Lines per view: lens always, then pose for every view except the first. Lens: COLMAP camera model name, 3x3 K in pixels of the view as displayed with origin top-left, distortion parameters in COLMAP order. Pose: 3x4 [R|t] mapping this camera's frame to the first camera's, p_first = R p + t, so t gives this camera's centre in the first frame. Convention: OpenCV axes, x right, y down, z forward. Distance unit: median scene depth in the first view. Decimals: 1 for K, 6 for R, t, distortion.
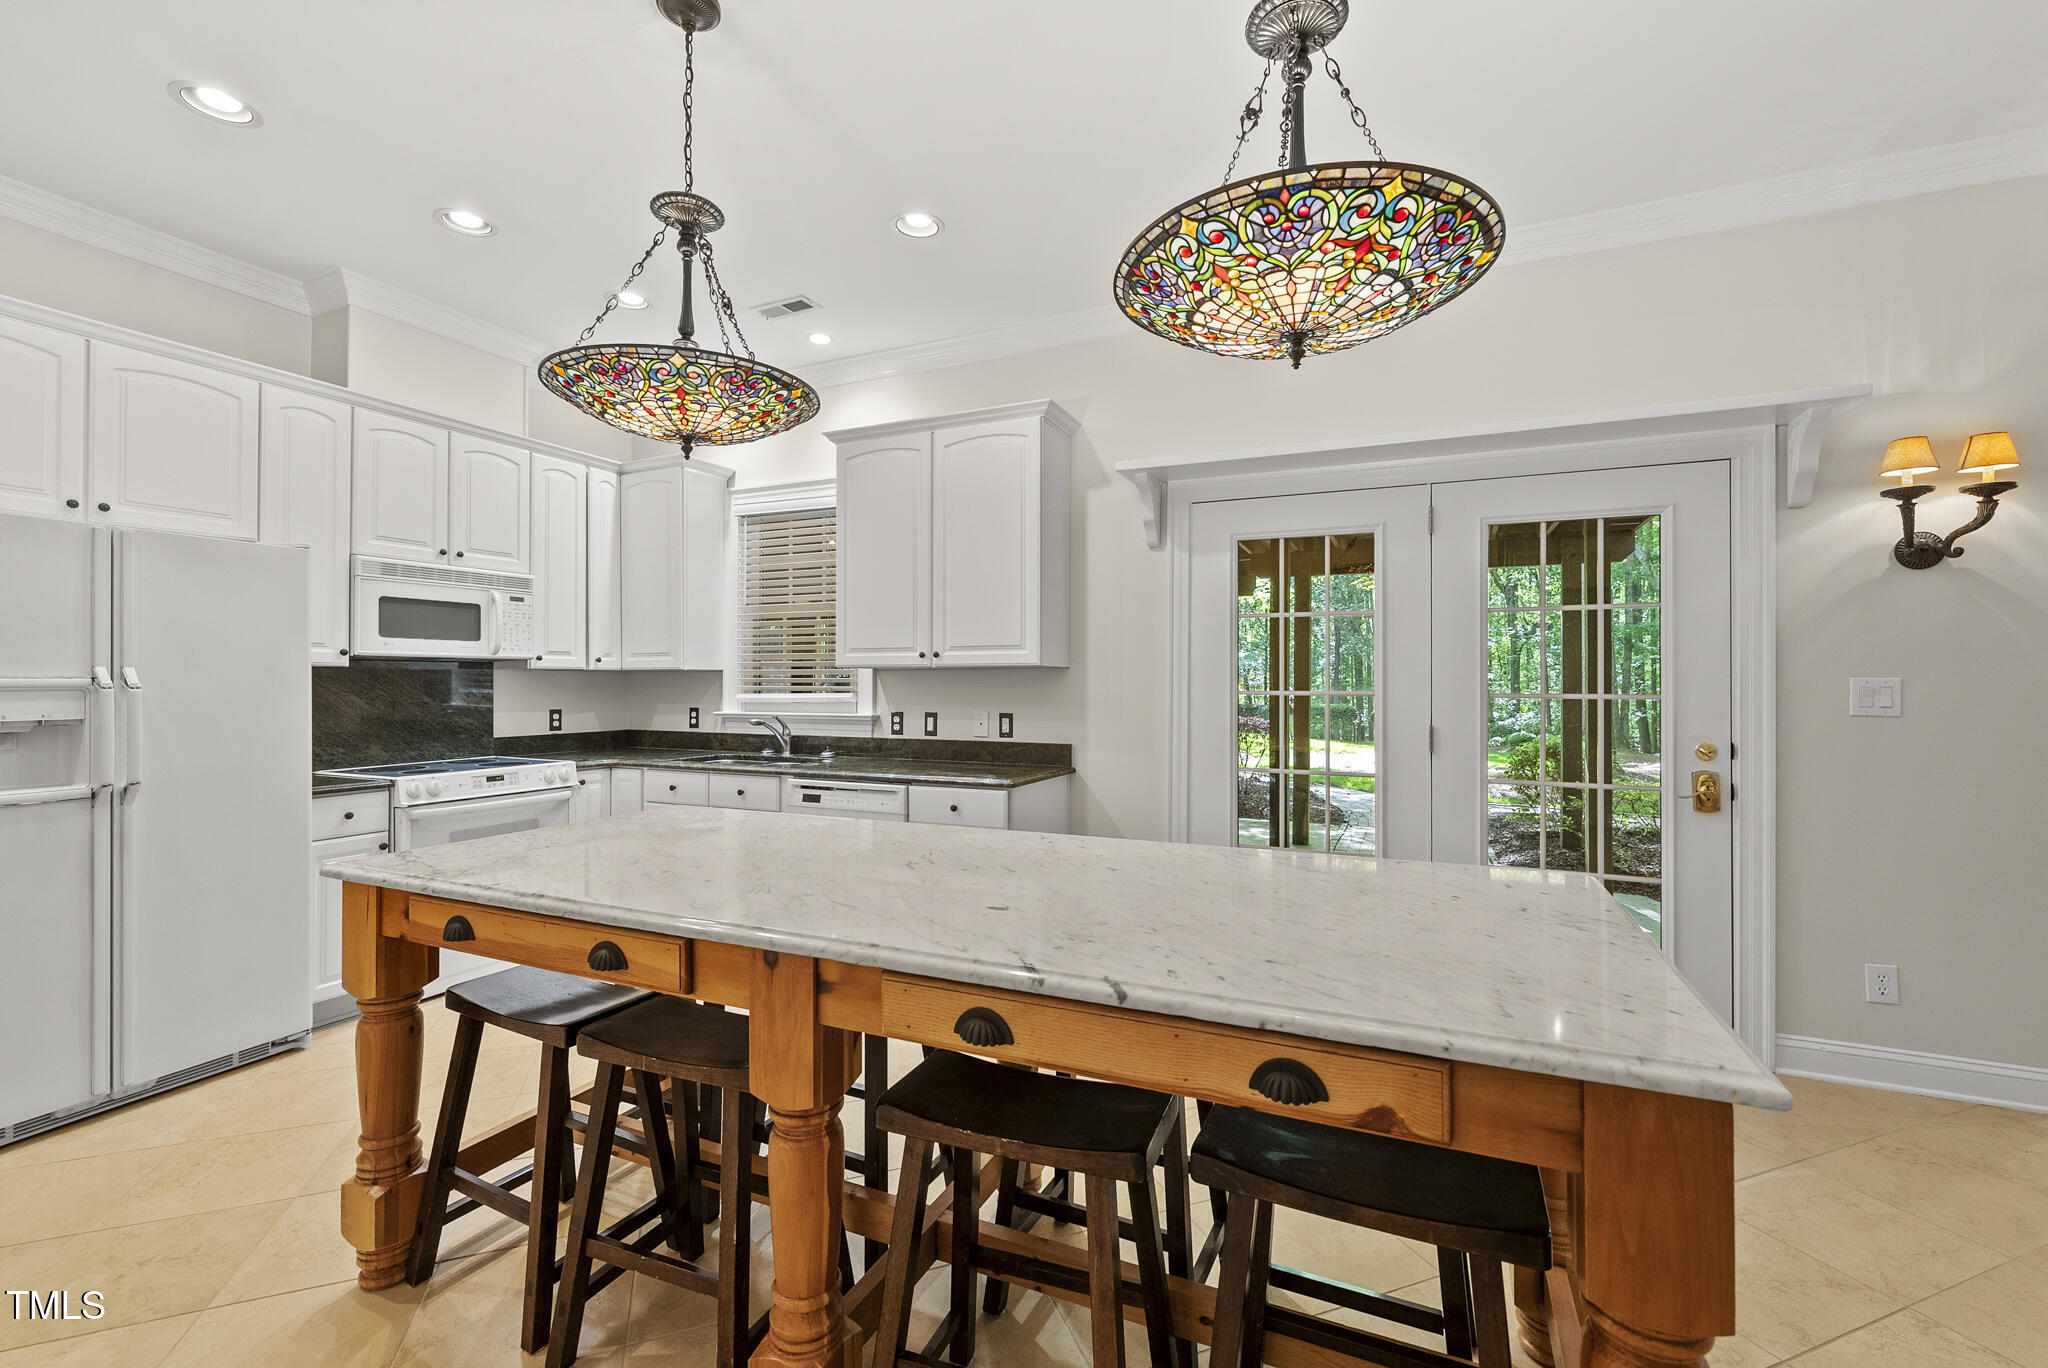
lens RADIAL K [[857.9, 0, 1033.2], [0, 857.9, 687.0], [0, 0, 1]] dist [-0.000840, -0.000199]
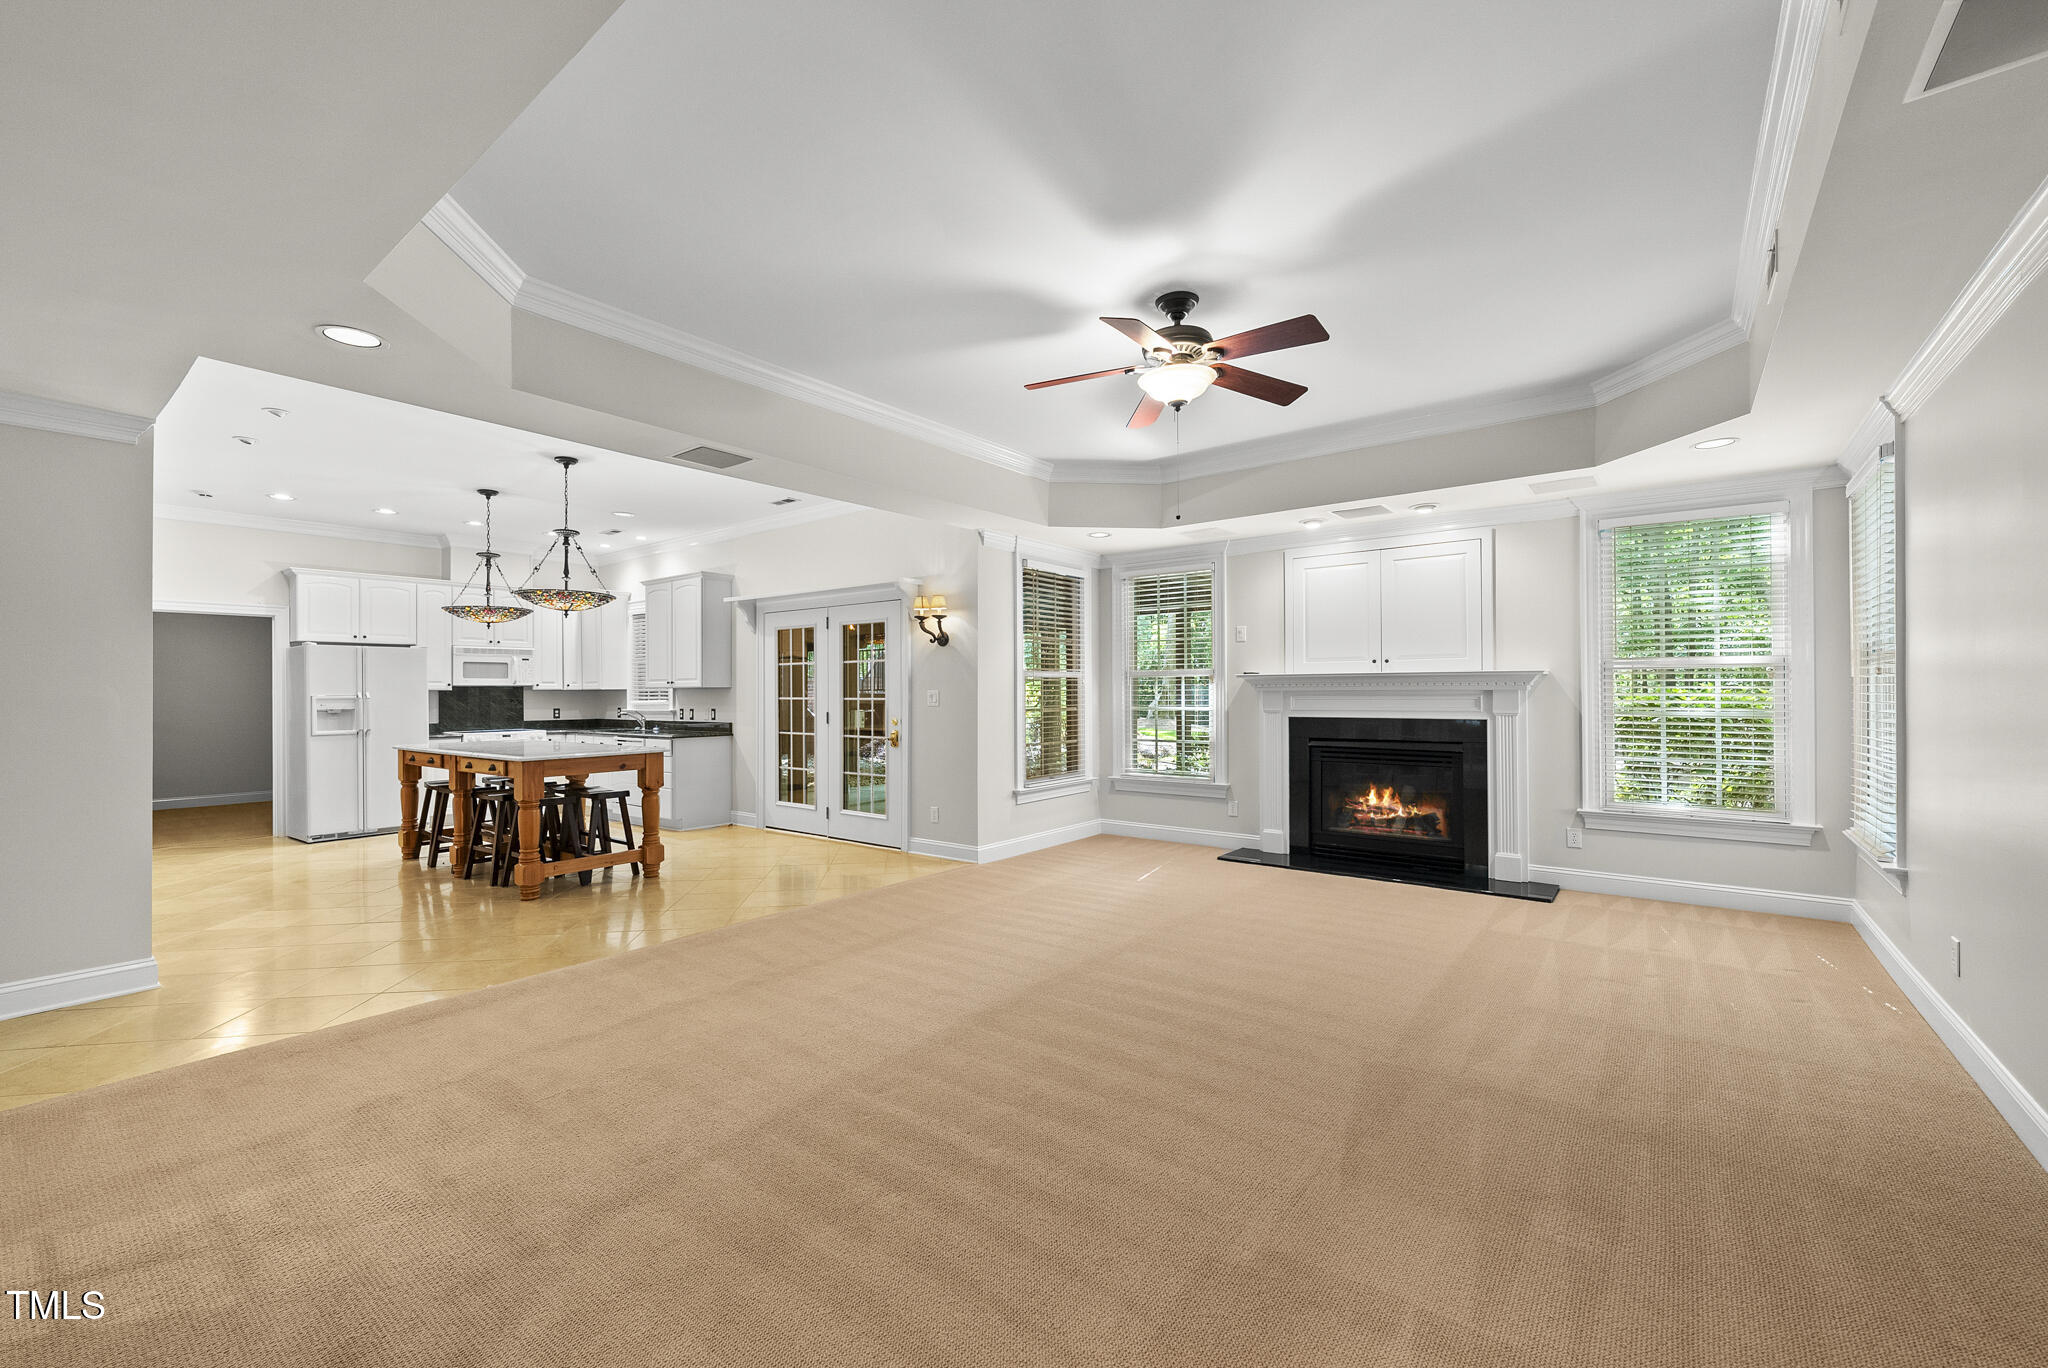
lens RADIAL K [[822.6, 0, 1017.8], [0, 822.6, 701.7], [0, 0, 1]] dist [-0.000937, 0.000059]
pose [[0.973767, -0.005147, -0.227491, 1.252013], [0.006338, 0.999970, 0.004507, 0.008574], [0.227460, -0.005831, 0.973770, -0.889752]]
